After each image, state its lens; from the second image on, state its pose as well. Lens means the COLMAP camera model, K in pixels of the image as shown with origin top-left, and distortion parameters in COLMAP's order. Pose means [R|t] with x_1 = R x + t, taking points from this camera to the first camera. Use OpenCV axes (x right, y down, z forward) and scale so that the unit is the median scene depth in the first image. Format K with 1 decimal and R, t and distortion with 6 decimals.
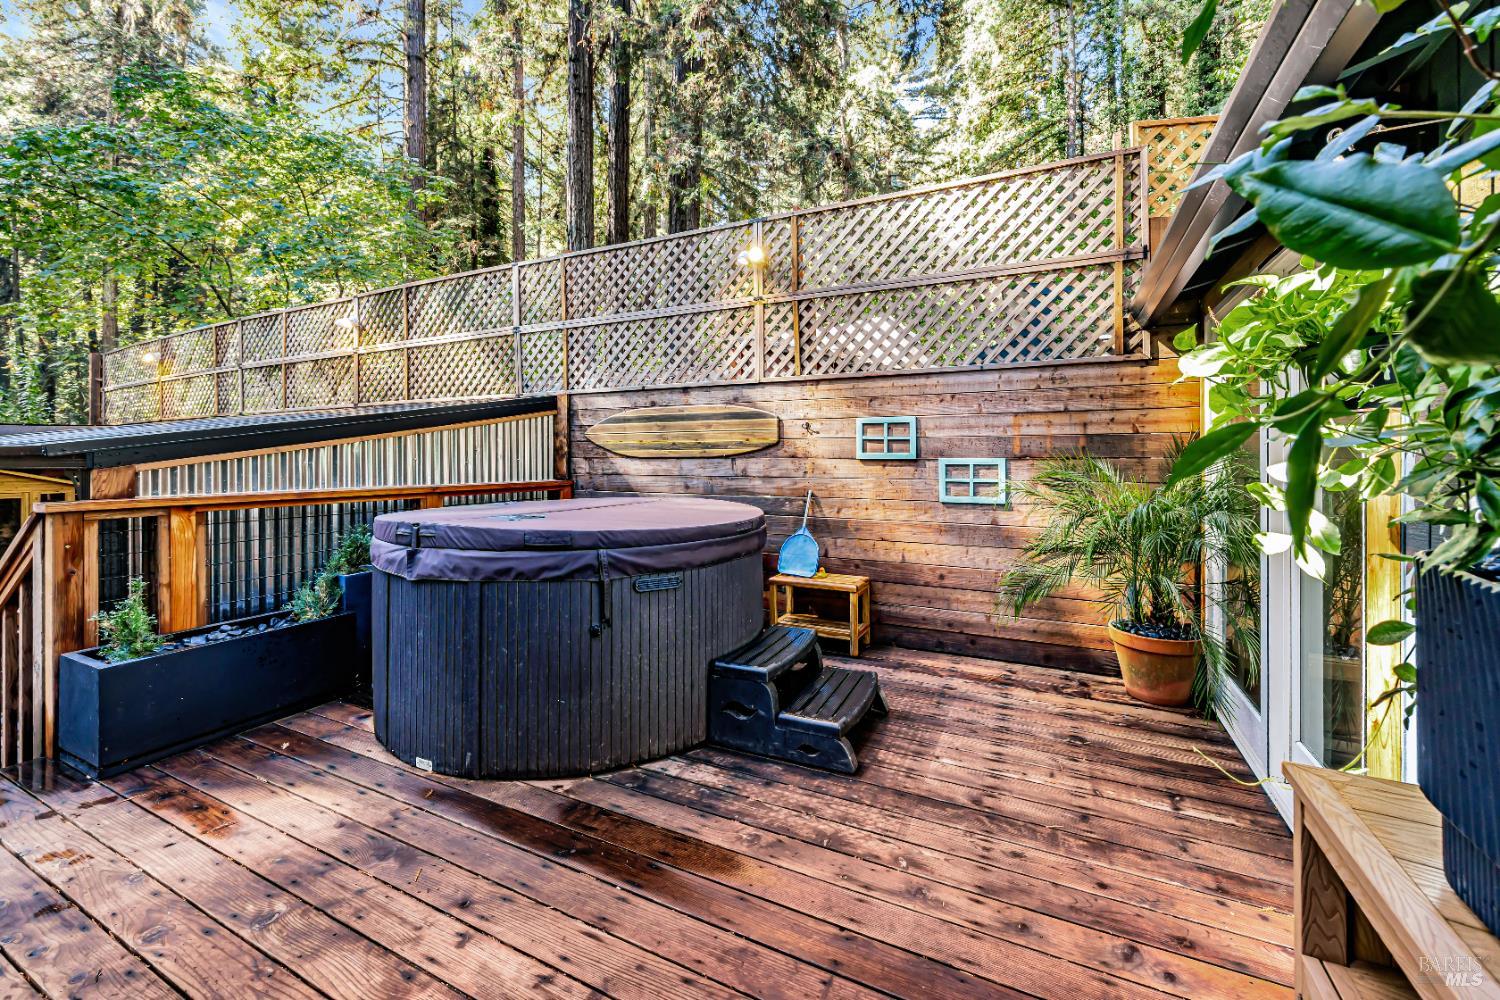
lens RADIAL K [[582.6, 0, 745.7], [0, 582.6, 456.7], [0, 0, 1]] dist [-0.003651, 0.000406]
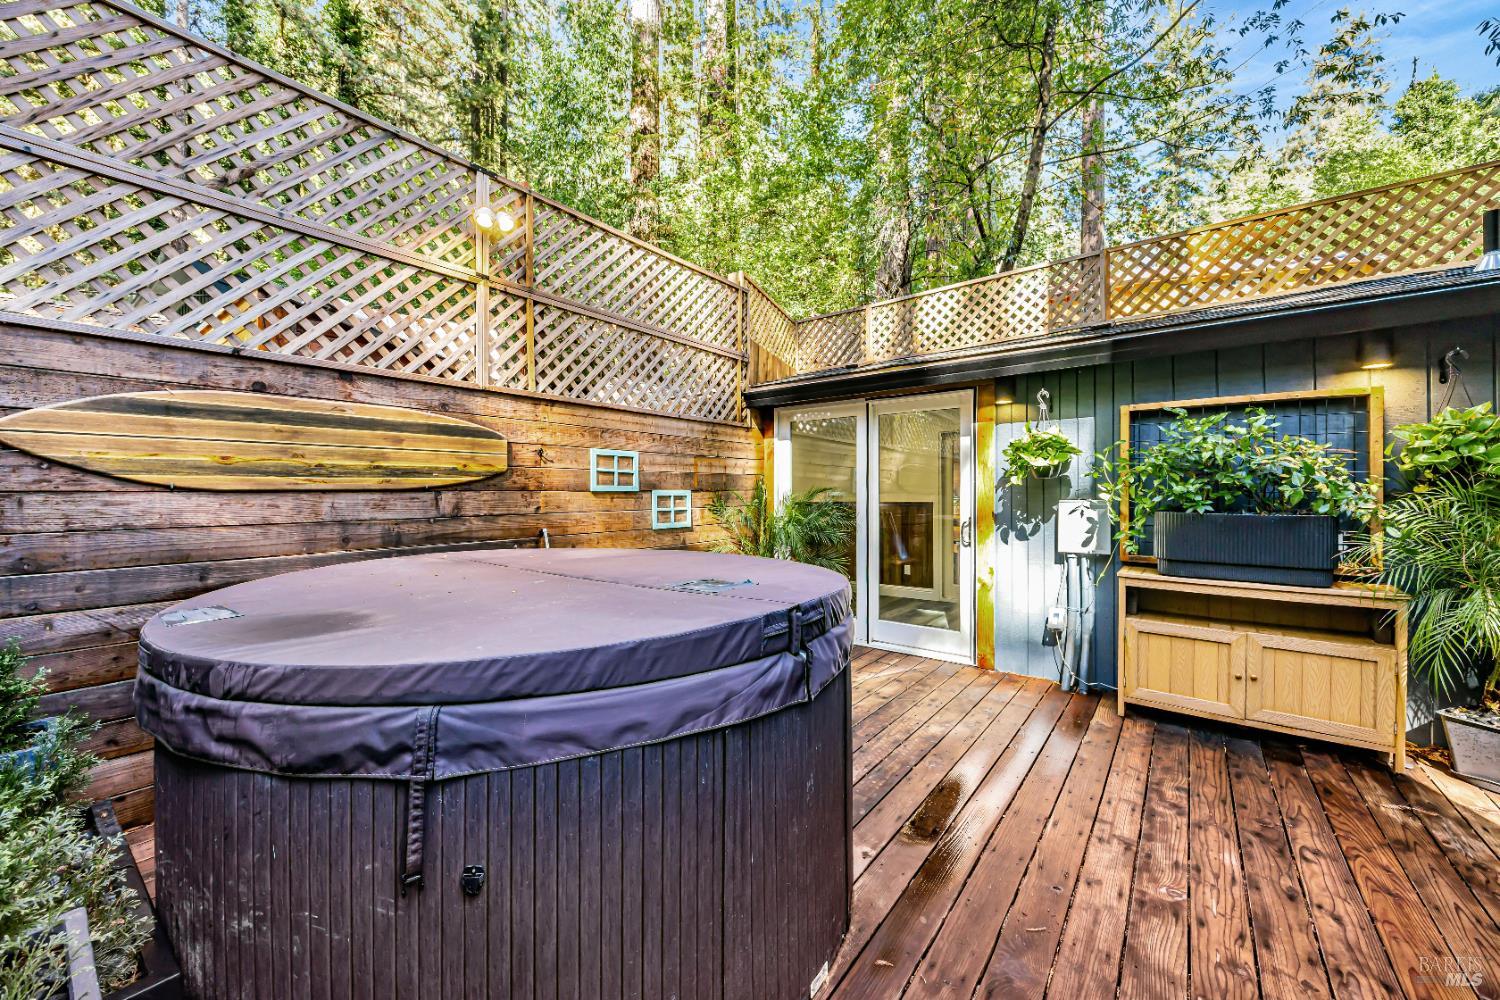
lens RADIAL K [[582.6, 0, 747.7], [0, 582.6, 494.8], [0, 0, 1]] dist [-0.003651, 0.000406]
pose [[0.199242, -0.011279, 0.979885, -0.725049], [-0.005471, 0.999905, 0.012621, -0.004503], [-0.979935, -0.007875, 0.199161, 0.583561]]
